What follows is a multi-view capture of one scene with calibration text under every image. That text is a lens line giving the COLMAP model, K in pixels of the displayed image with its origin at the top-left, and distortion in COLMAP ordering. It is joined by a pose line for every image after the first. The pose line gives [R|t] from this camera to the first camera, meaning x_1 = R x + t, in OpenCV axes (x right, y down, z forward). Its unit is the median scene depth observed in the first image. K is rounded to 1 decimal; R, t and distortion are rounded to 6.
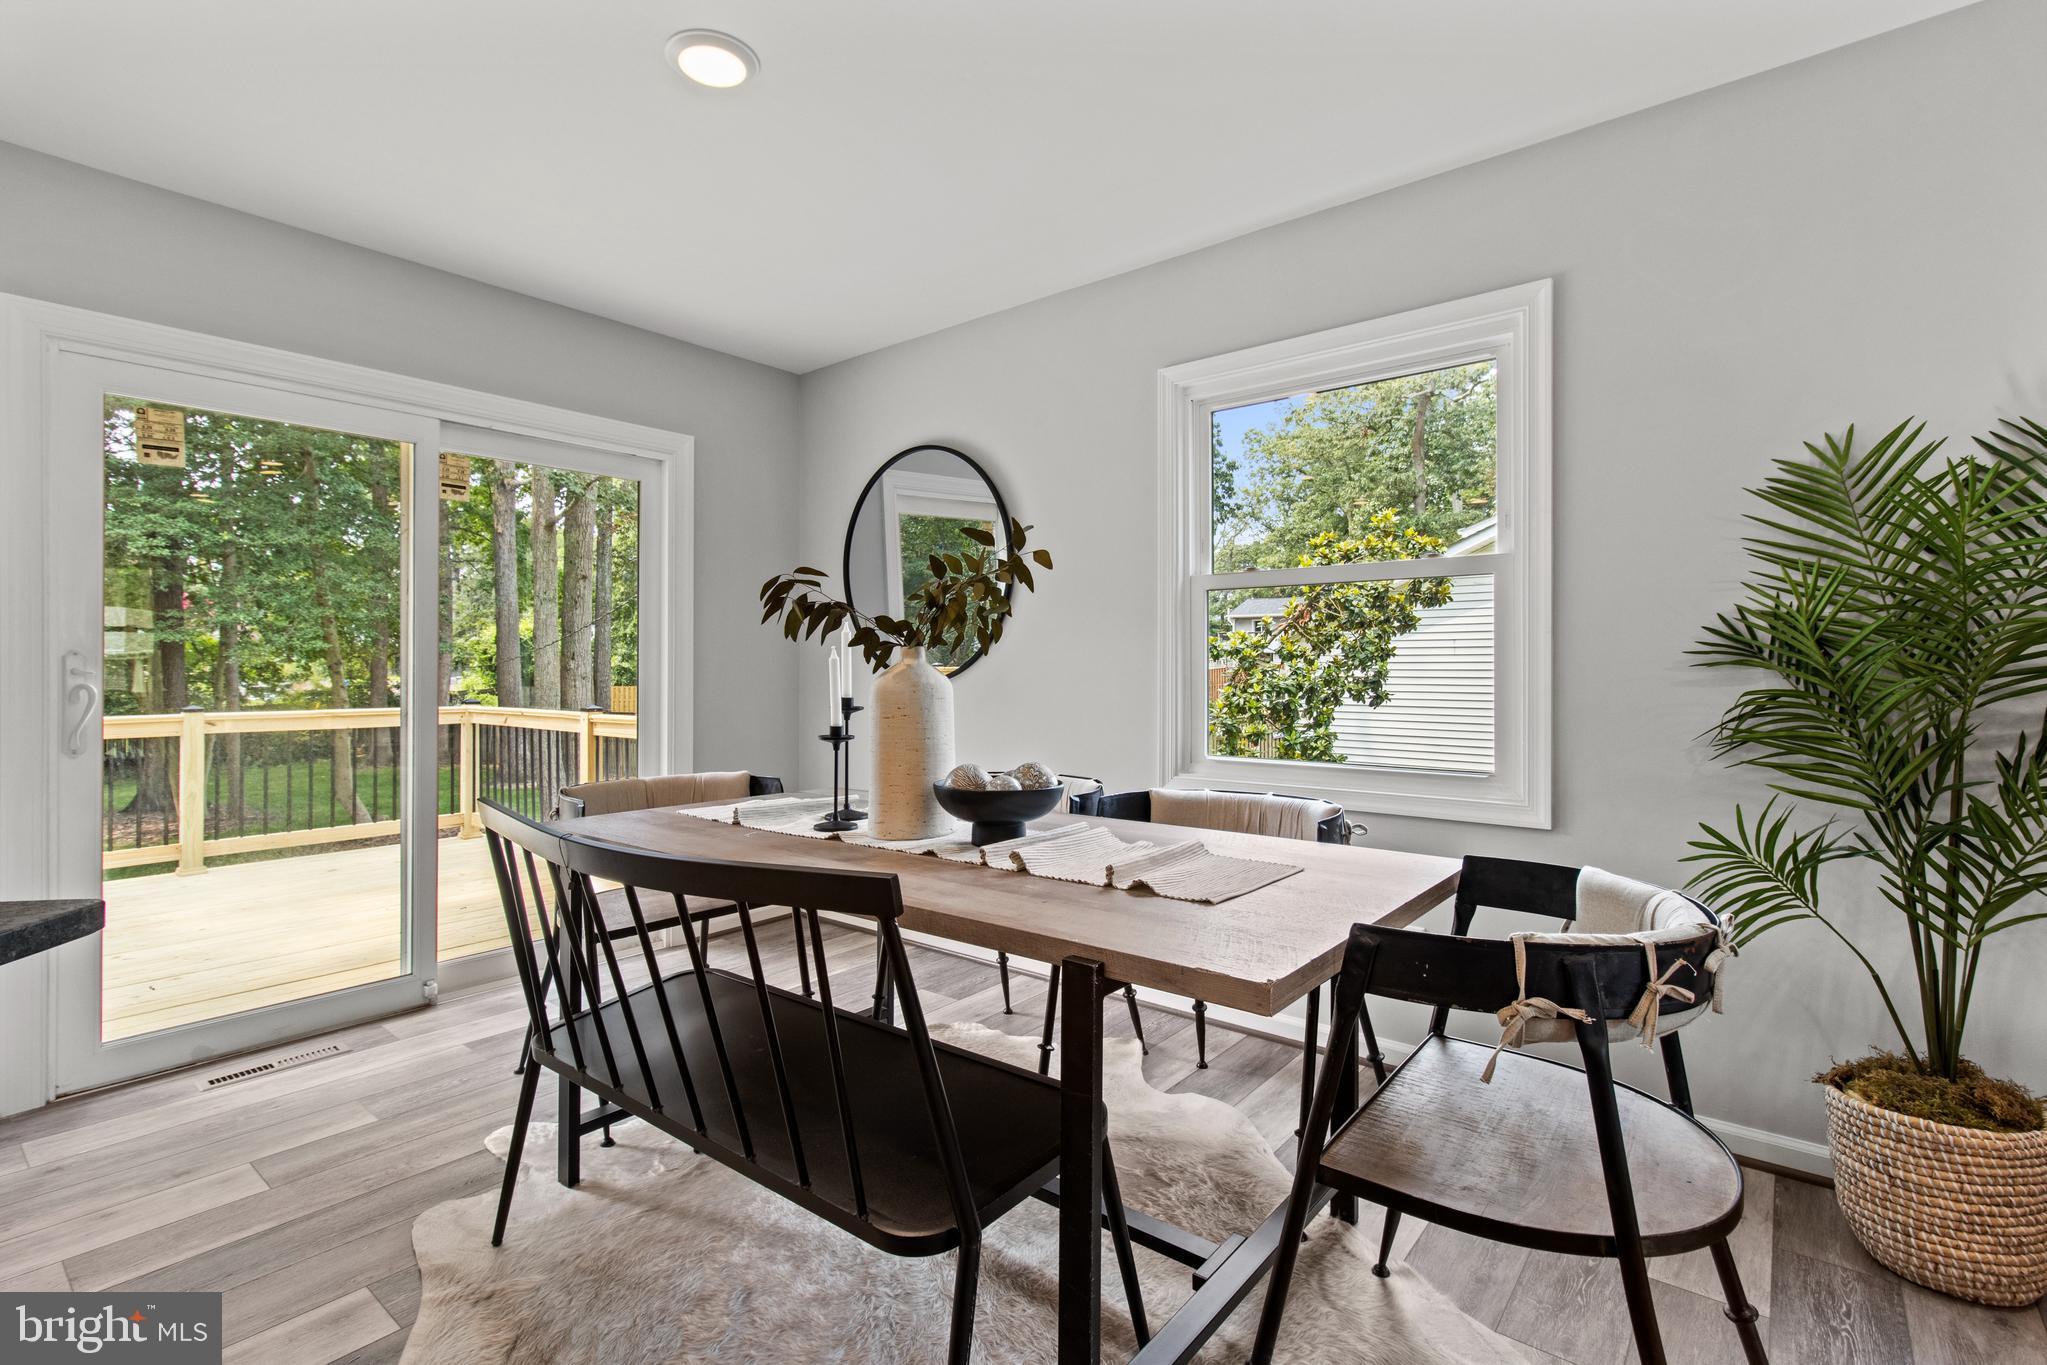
lens RADIAL K [[939.1, 0, 1025.9], [0, 939.1, 664.8], [0, 0, 1]] dist [0.001525, 0.001094]
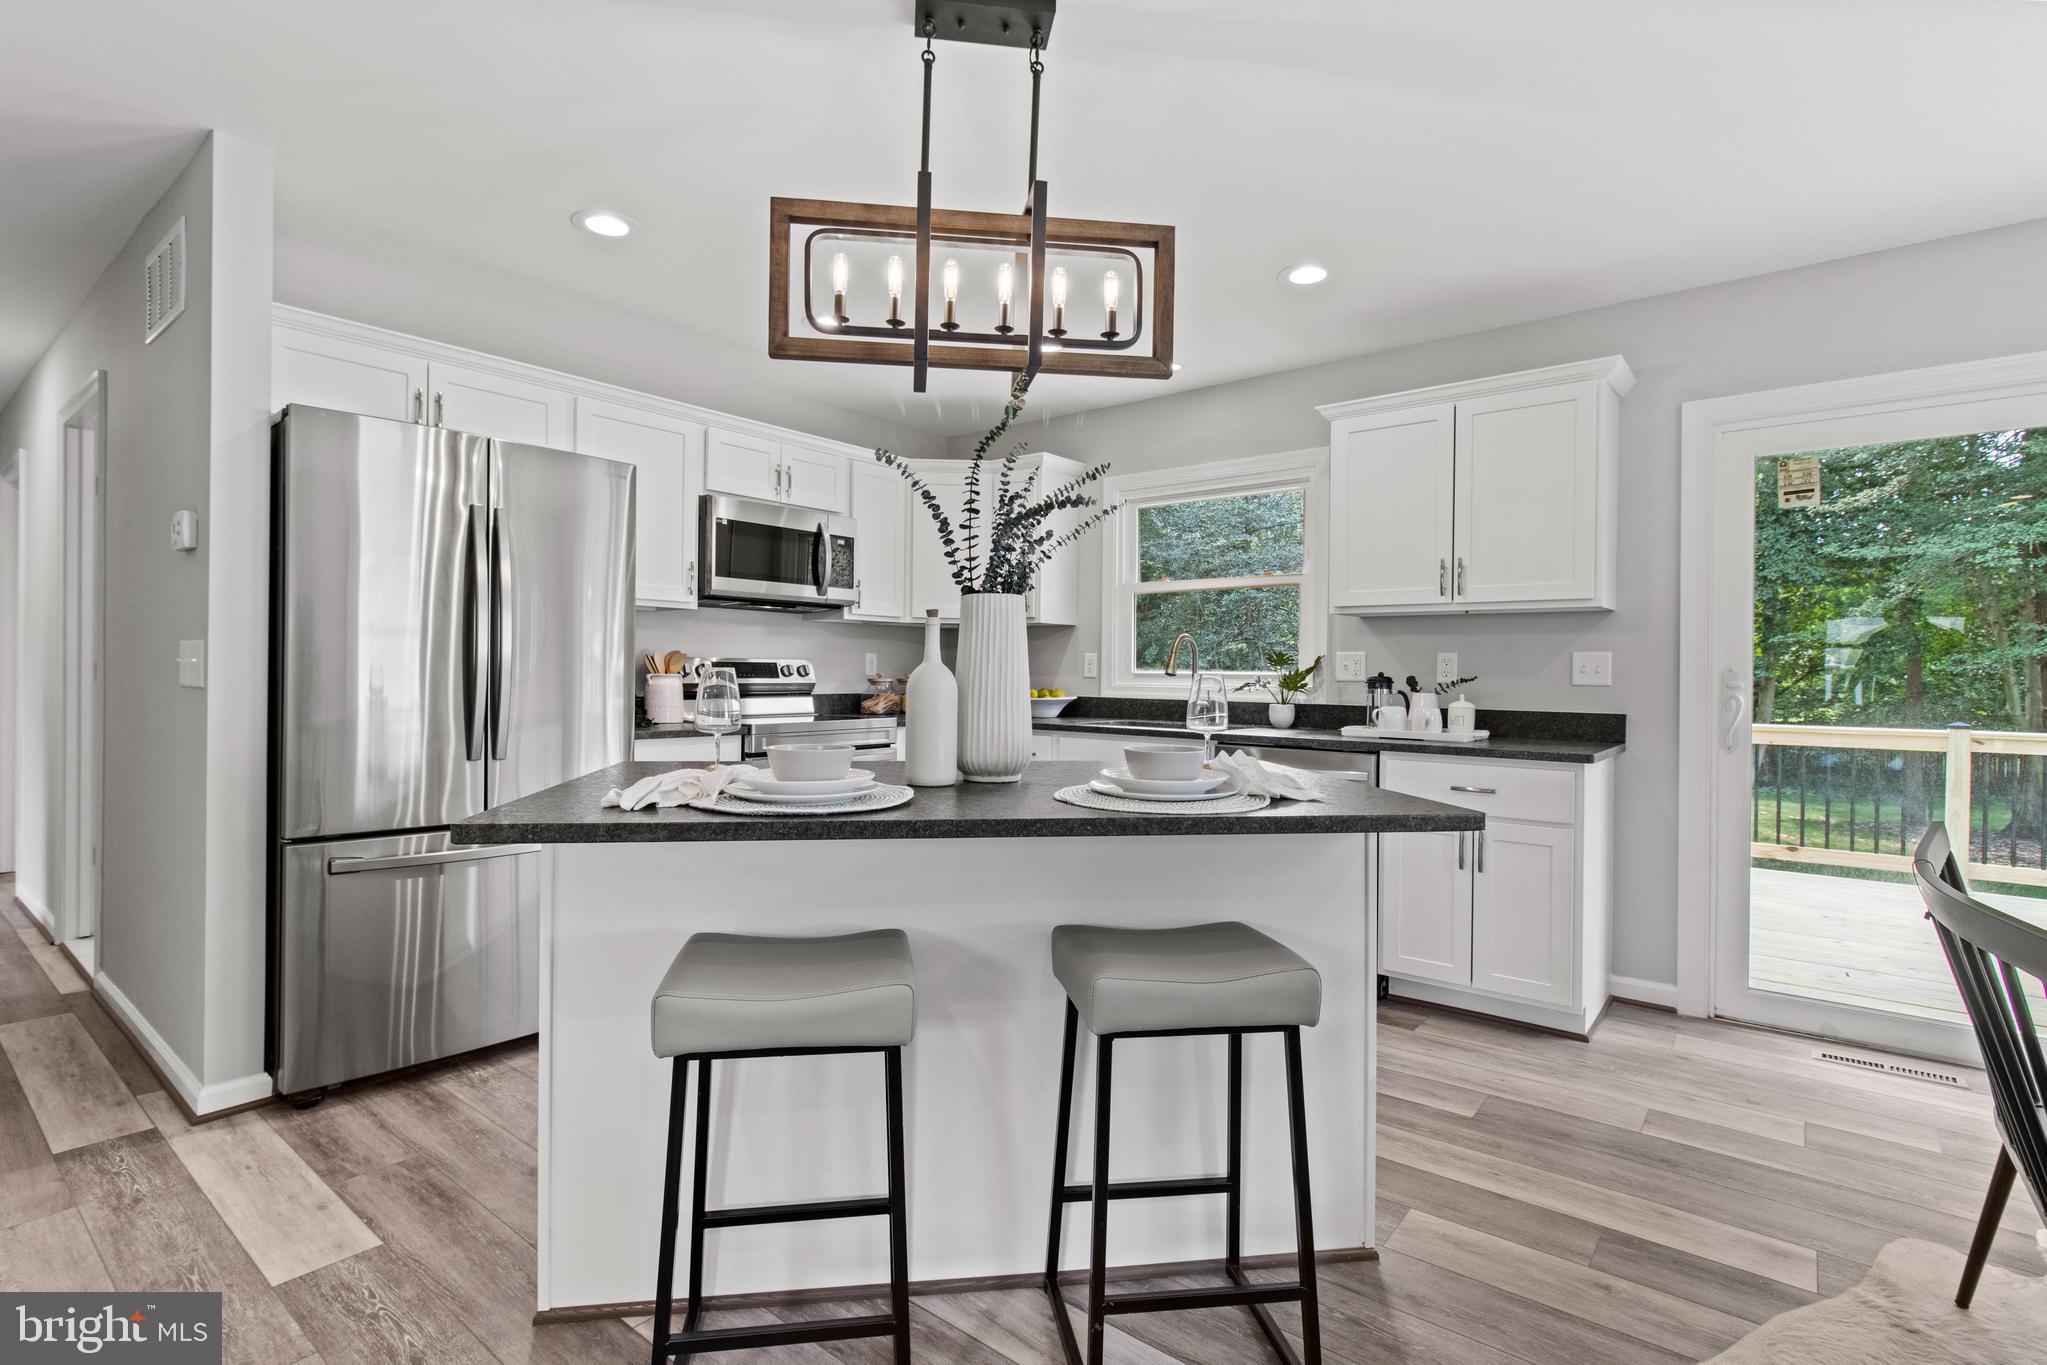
lens RADIAL K [[939.1, 0, 1025.2], [0, 939.1, 677.6], [0, 0, 1]] dist [0.001525, 0.001094]
pose [[0.006214, 0.000942, -0.999980, 0.241826], [-0.004314, 0.999990, 0.000915, 0.000541], [0.999971, 0.004308, 0.006218, 0.048028]]
